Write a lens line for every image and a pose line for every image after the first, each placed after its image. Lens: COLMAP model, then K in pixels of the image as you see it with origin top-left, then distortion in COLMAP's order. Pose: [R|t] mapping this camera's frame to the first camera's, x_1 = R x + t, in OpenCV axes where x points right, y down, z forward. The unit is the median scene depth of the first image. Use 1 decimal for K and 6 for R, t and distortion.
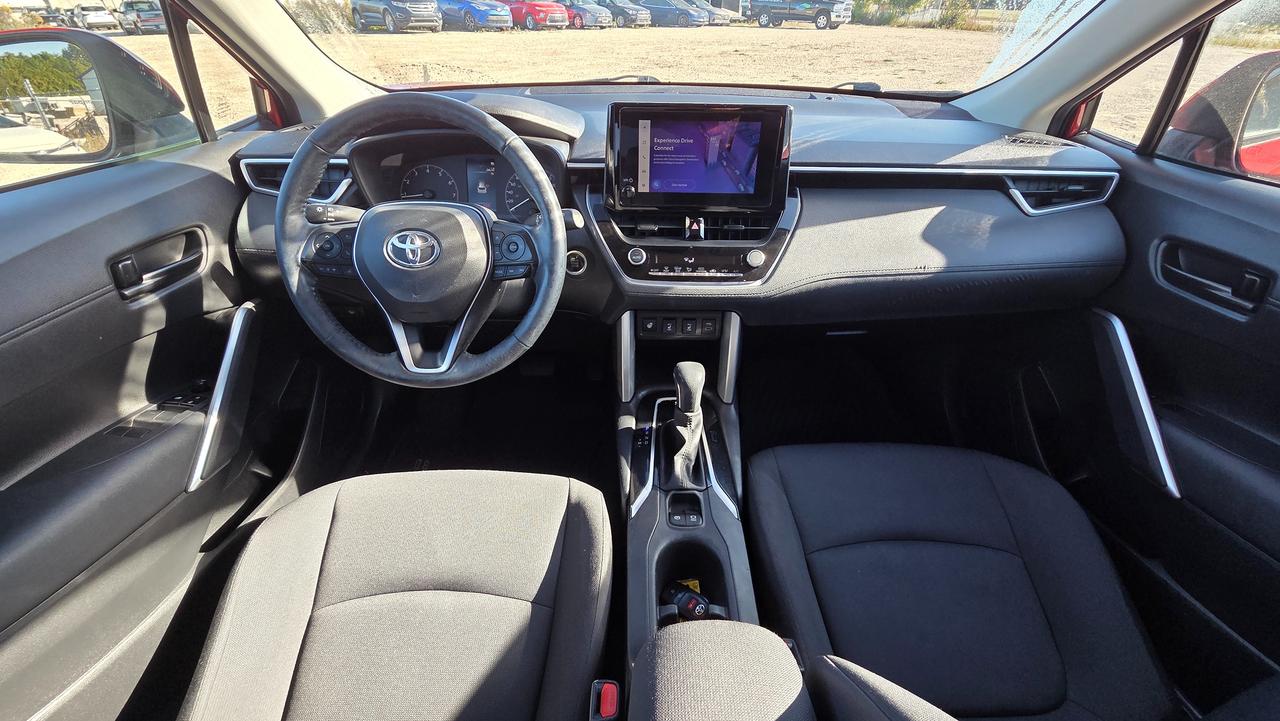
lens RADIAL K [[523.1, 0, 639.5], [0, 523.1, 360.7], [0, 0, 1]] dist [0.002820, -0.001766]
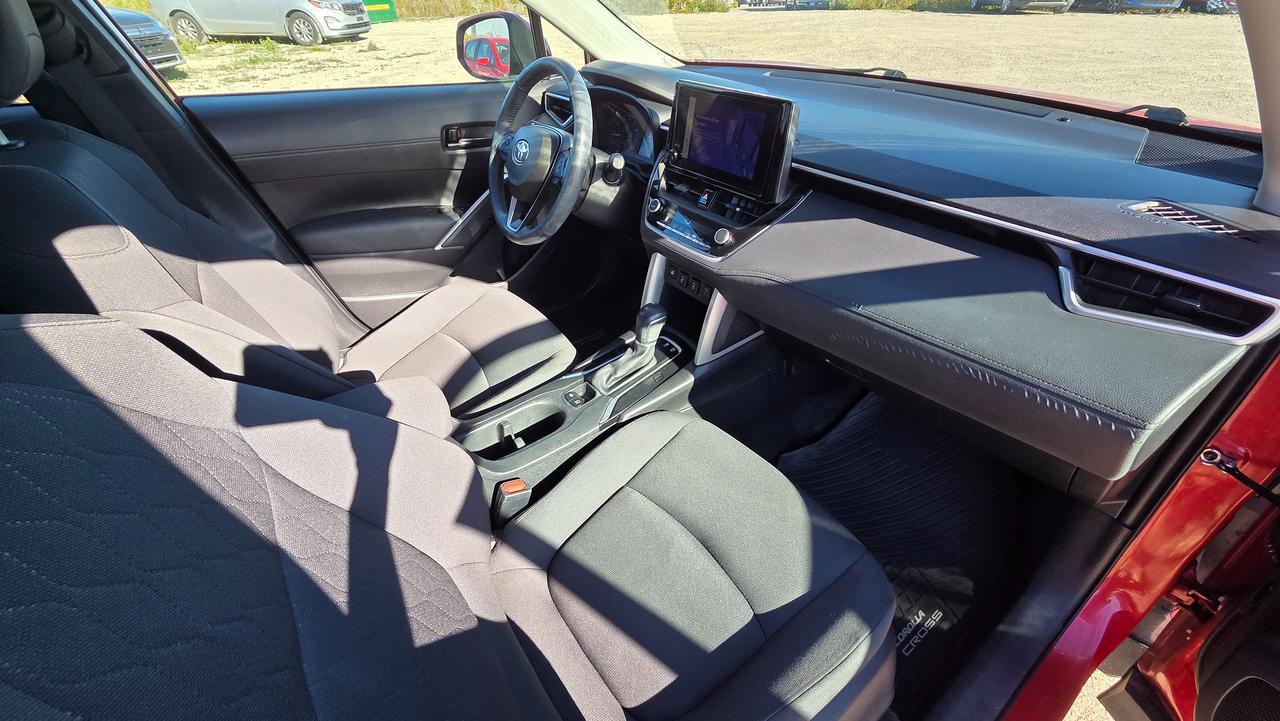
lens RADIAL K [[523.1, 0, 632.7], [0, 523.1, 352.1], [0, 0, 1]] dist [0.002820, -0.001766]
pose [[0.587576, 0.452947, -0.670518, 0.936649], [-0.441181, 0.873976, 0.203779, -0.122561], [0.678317, 0.176084, 0.713359, 0.137693]]
